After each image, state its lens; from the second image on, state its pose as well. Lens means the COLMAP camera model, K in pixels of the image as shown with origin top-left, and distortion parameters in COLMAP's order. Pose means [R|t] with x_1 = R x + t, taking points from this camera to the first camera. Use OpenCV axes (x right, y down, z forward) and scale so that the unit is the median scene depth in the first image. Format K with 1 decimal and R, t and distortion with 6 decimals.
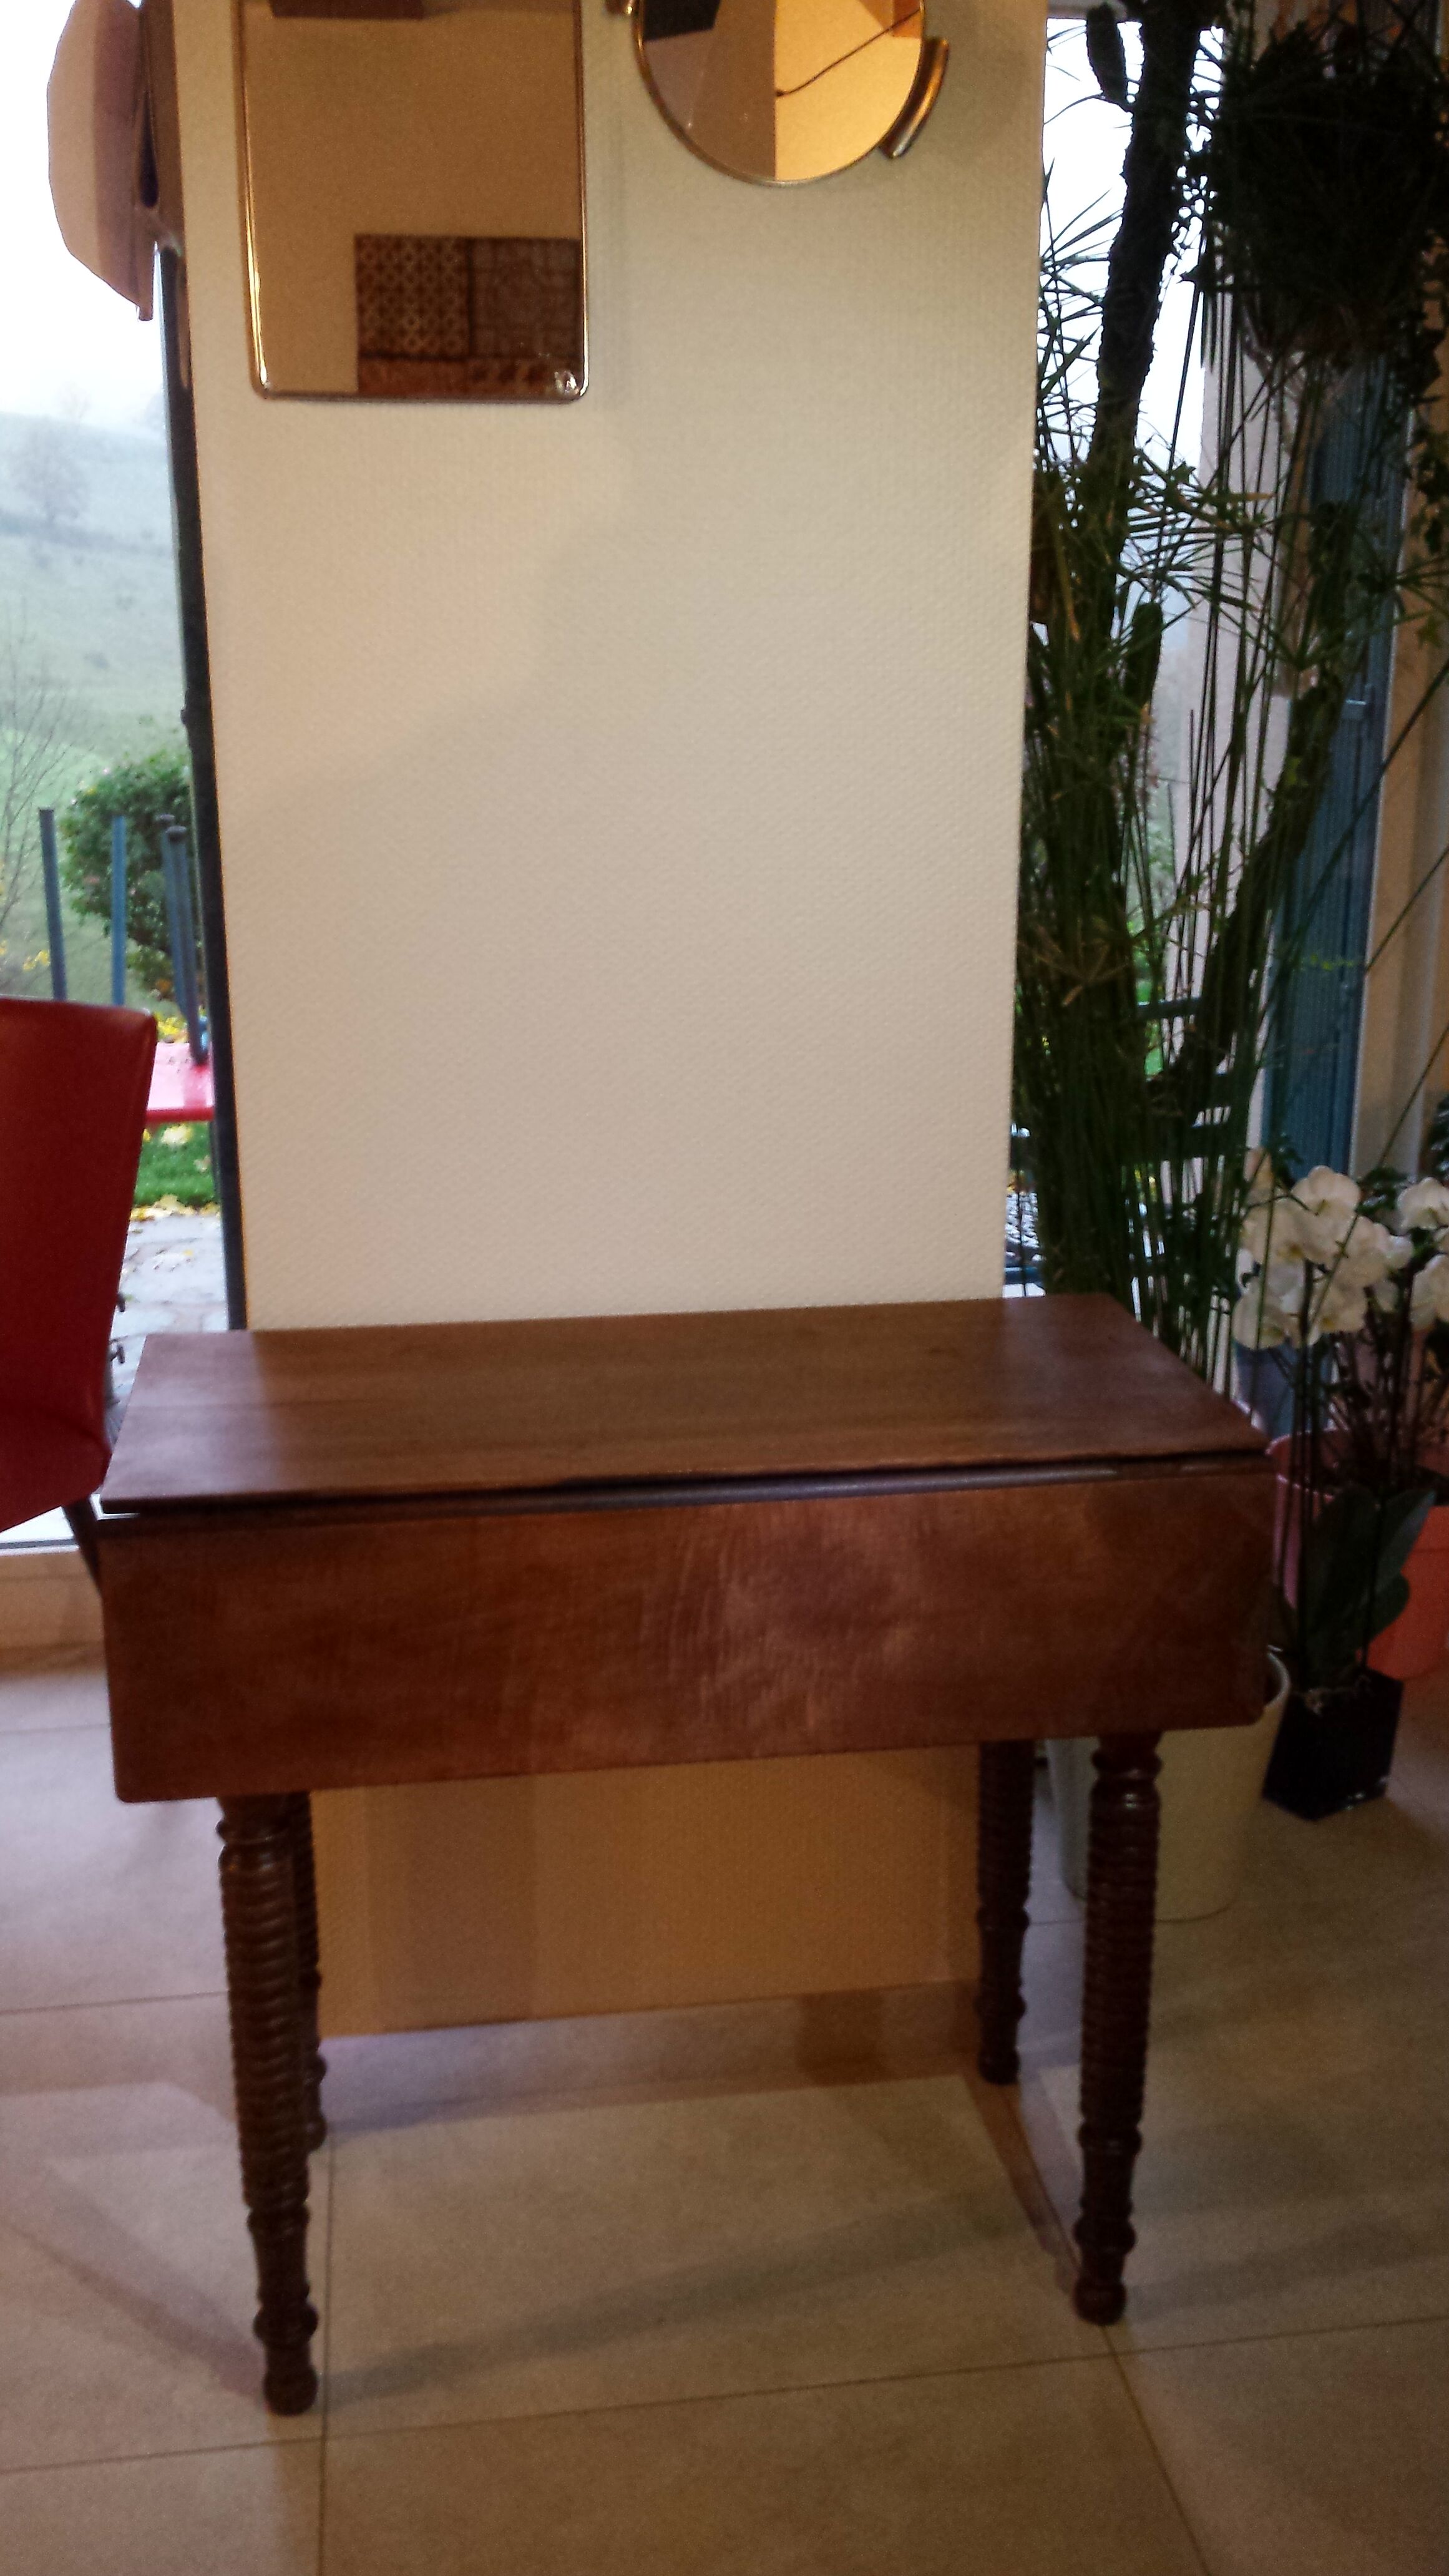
lens RADIAL K [[2323.3, 0, 735.9], [0, 2323.3, 1284.9], [0, 0, 1]] dist [0.143975, -0.329356]
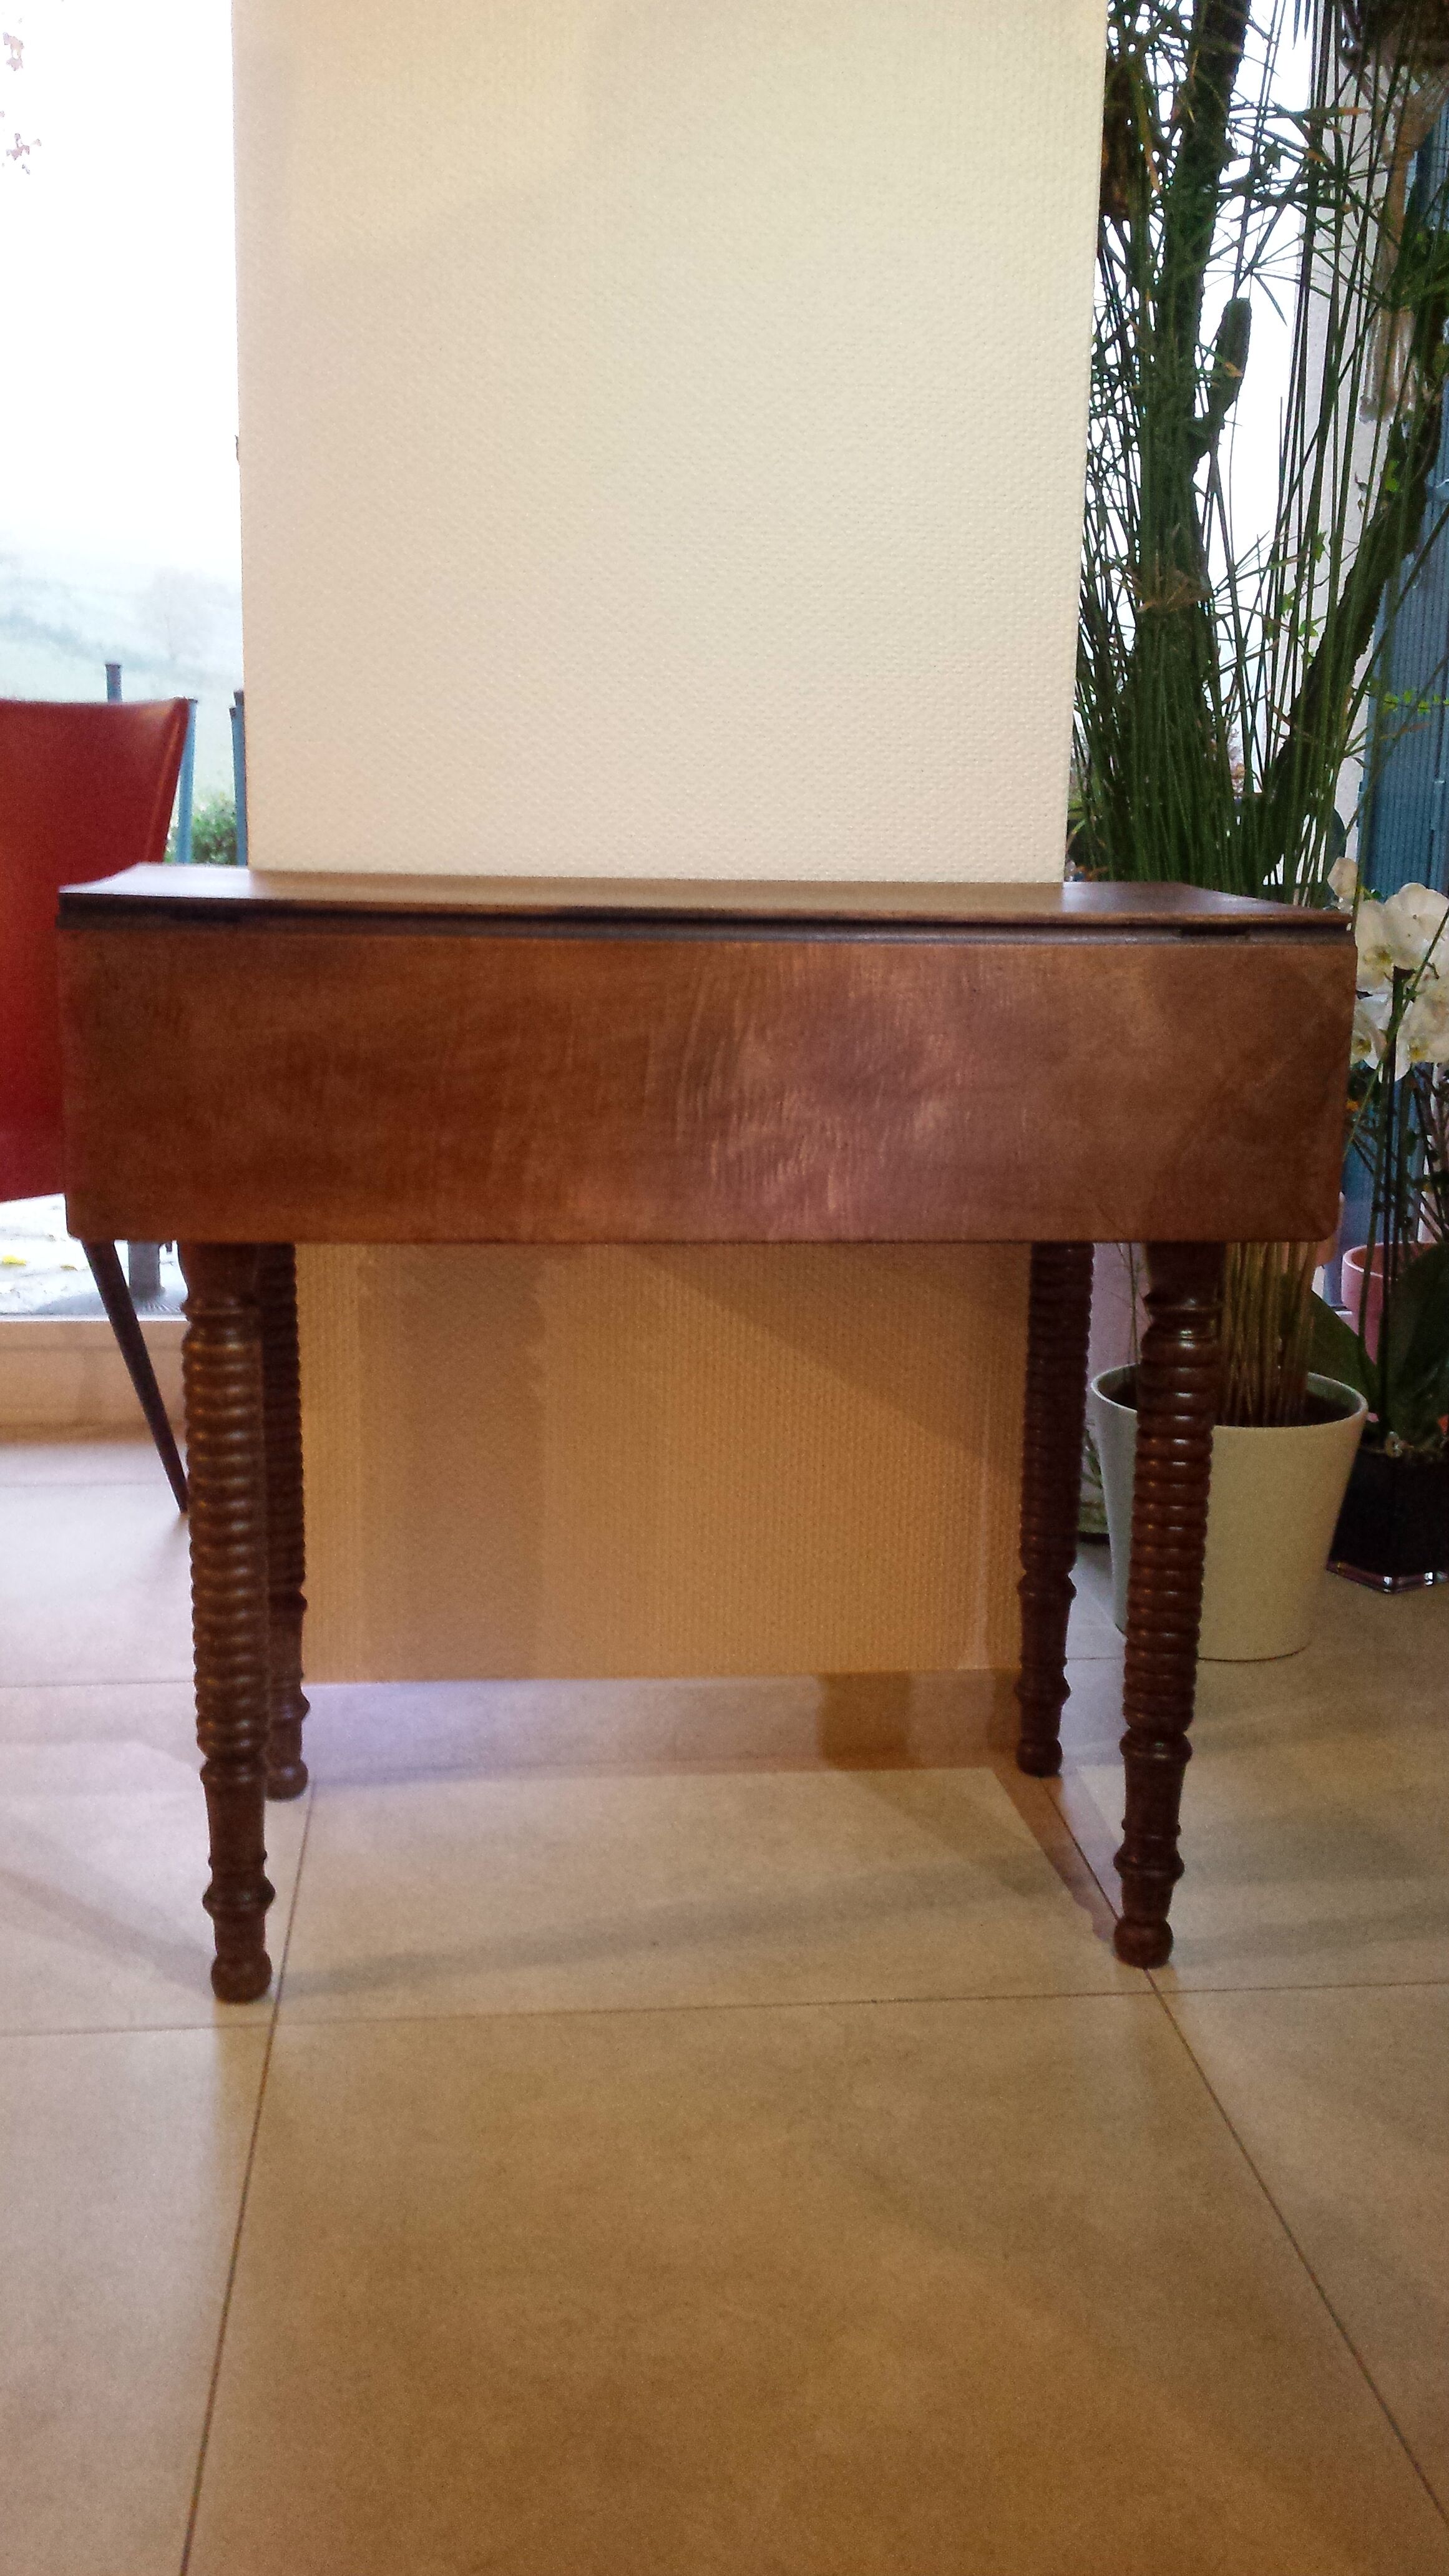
lens RADIAL K [[2323.3, 0, 735.9], [0, 2323.3, 1284.9], [0, 0, 1]] dist [0.143975, -0.329356]
pose [[0.998953, 0.027738, -0.036370, 0.019591], [-0.029830, 0.997853, -0.058300, 0.185915], [0.034675, 0.059324, 0.997636, 0.066581]]
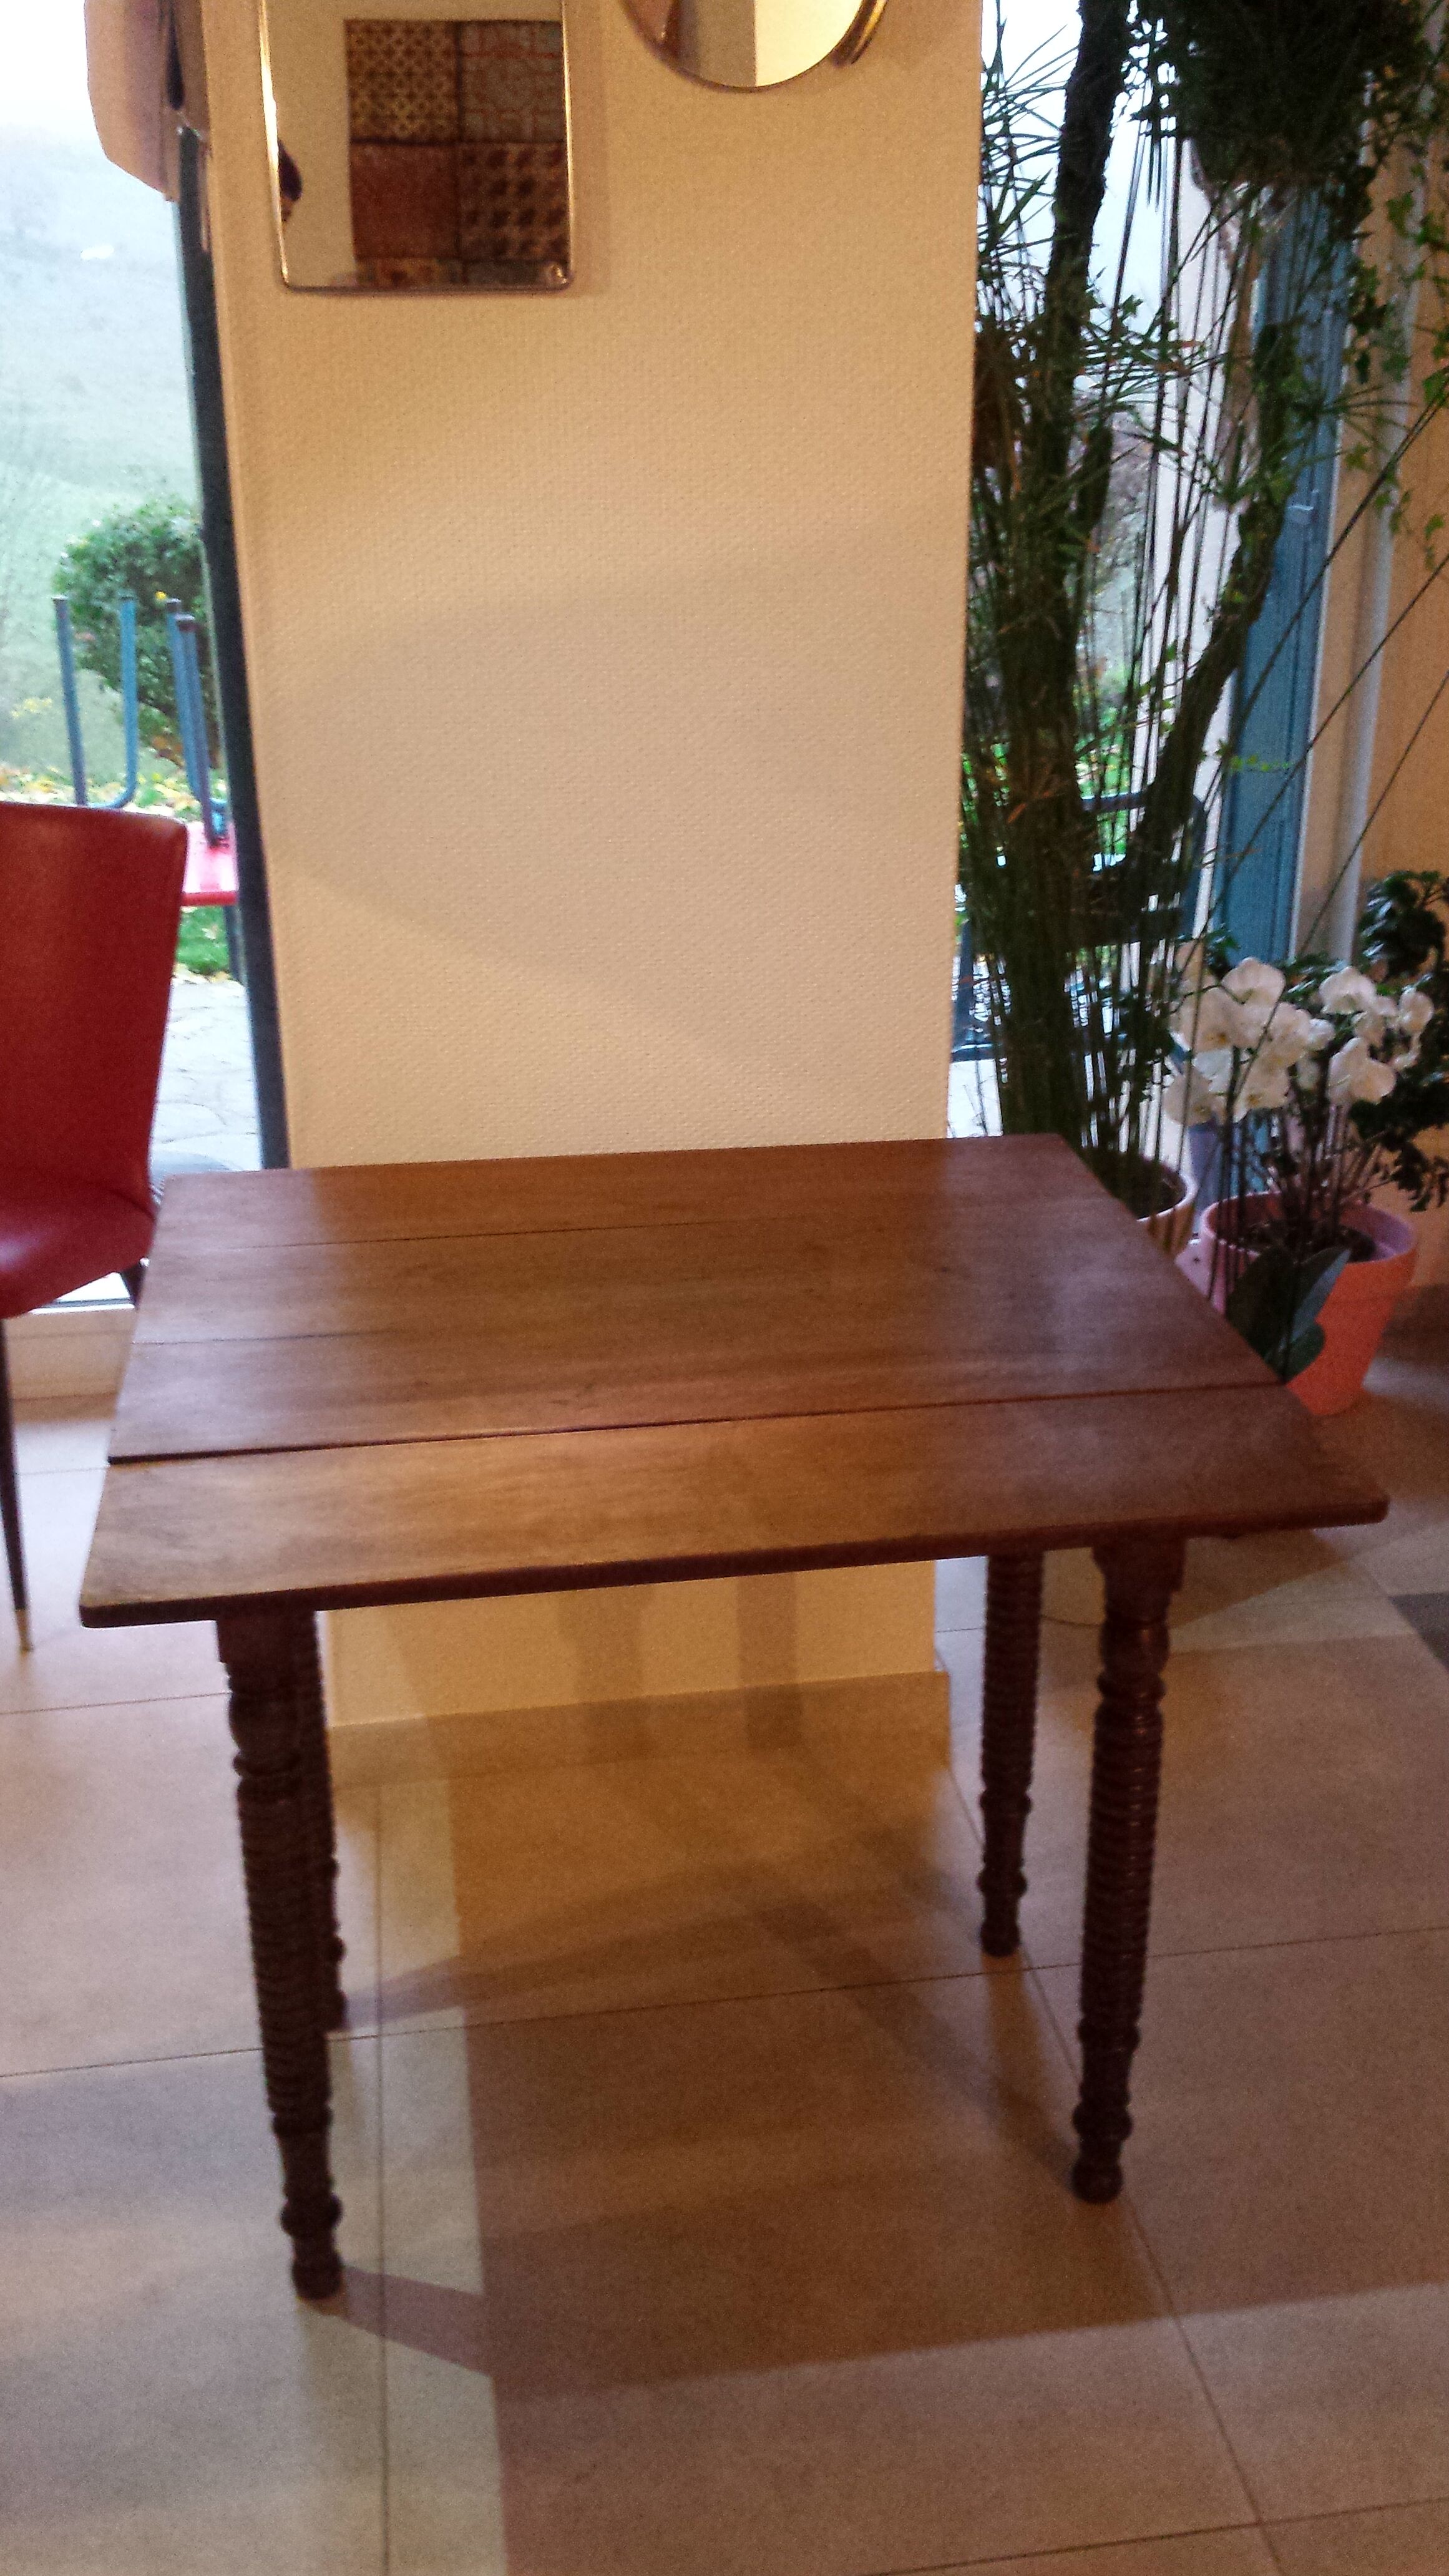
lens RADIAL K [[2323.3, 0, 735.9], [0, 2323.3, 1284.9], [0, 0, 1]] dist [0.143975, -0.329356]
pose [[0.999983, -0.005679, -0.000874, 0.008730], [0.005740, 0.994185, 0.107537, -0.018839], [0.000258, -0.107540, 0.994201, -0.121314]]
